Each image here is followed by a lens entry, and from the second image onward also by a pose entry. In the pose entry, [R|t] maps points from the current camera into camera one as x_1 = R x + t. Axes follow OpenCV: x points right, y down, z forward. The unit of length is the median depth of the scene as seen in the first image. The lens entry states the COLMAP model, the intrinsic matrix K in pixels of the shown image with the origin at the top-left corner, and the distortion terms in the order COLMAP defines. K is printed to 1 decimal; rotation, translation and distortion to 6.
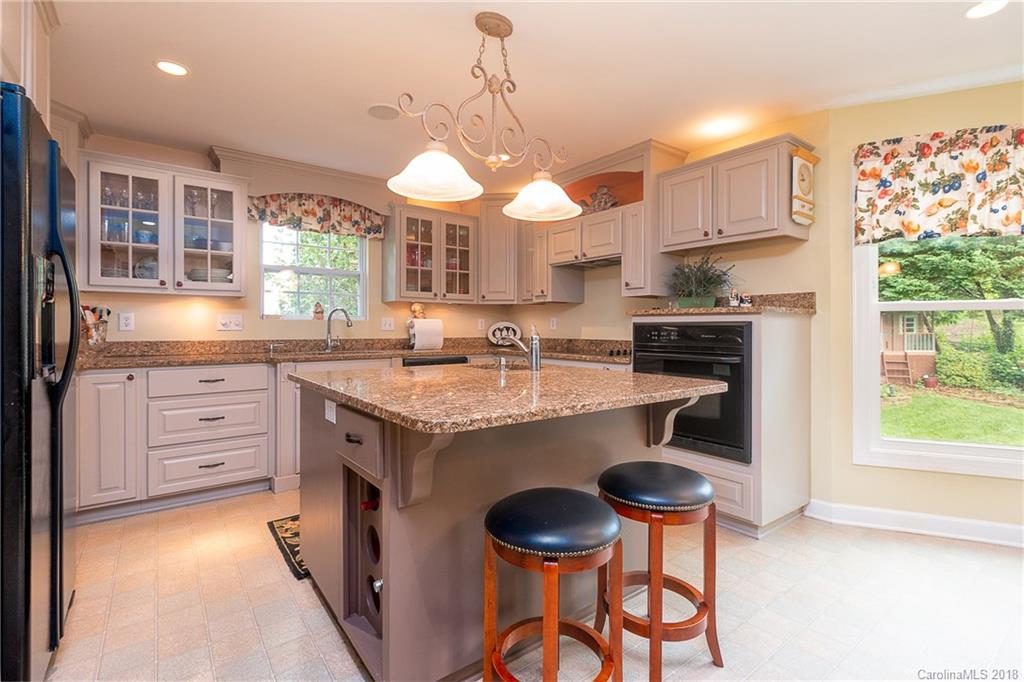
lens RADIAL K [[468.1, 0, 515.6], [0, 468.1, 325.1], [0, 0, 1]] dist [0.001616, 0.000065]
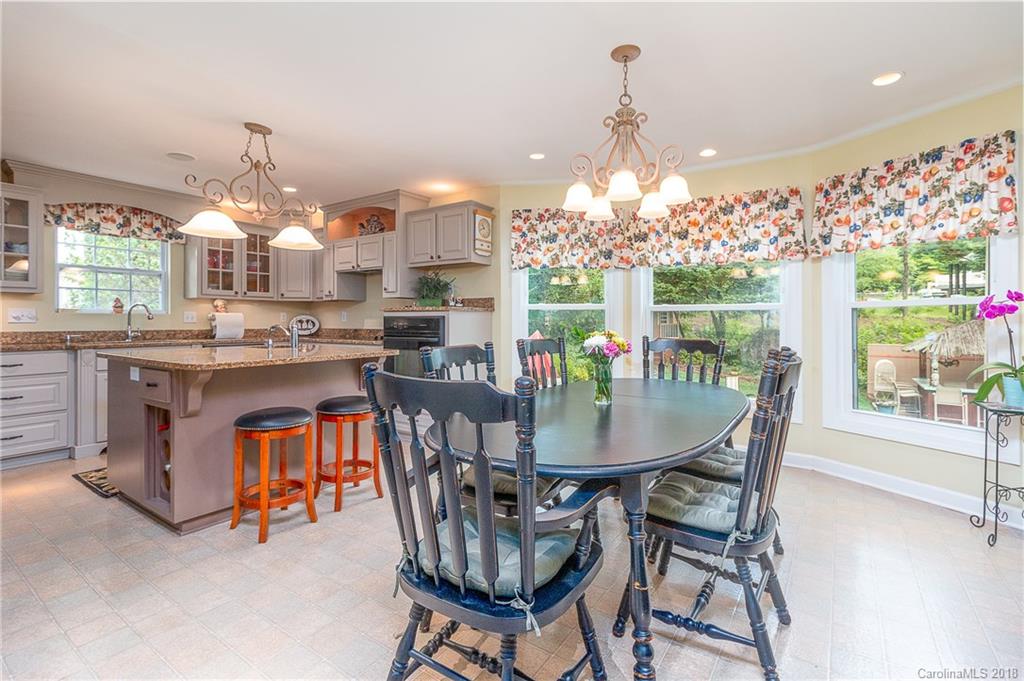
lens RADIAL K [[473.3, 0, 515.4], [0, 473.3, 318.9], [0, 0, 1]] dist [0.001913, 0.000212]
pose [[0.951580, -0.000341, 0.307401, 0.195204], [-0.000140, 0.999999, 0.001543, -0.000013], [-0.307401, -0.001511, 0.951579, -0.533595]]
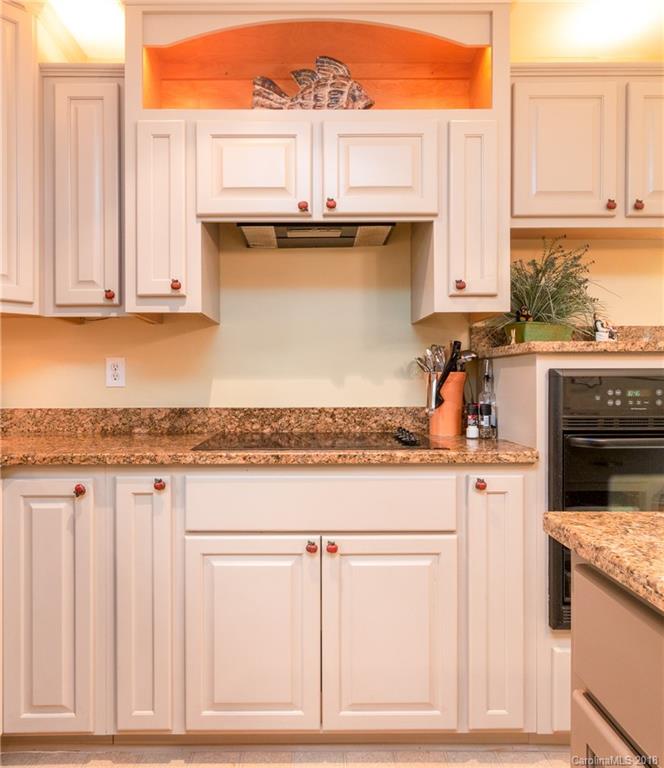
lens RADIAL K [[583.0, 0, 292.5], [0, 583.0, 381.2], [0, 0, 1]] dist [0.003940, 0.002915]
pose [[0.602615, -0.010885, 0.797958, -0.350974], [-0.000001, 0.999907, 0.013640, -0.002601], [-0.798032, -0.008220, 0.602559, 0.891522]]
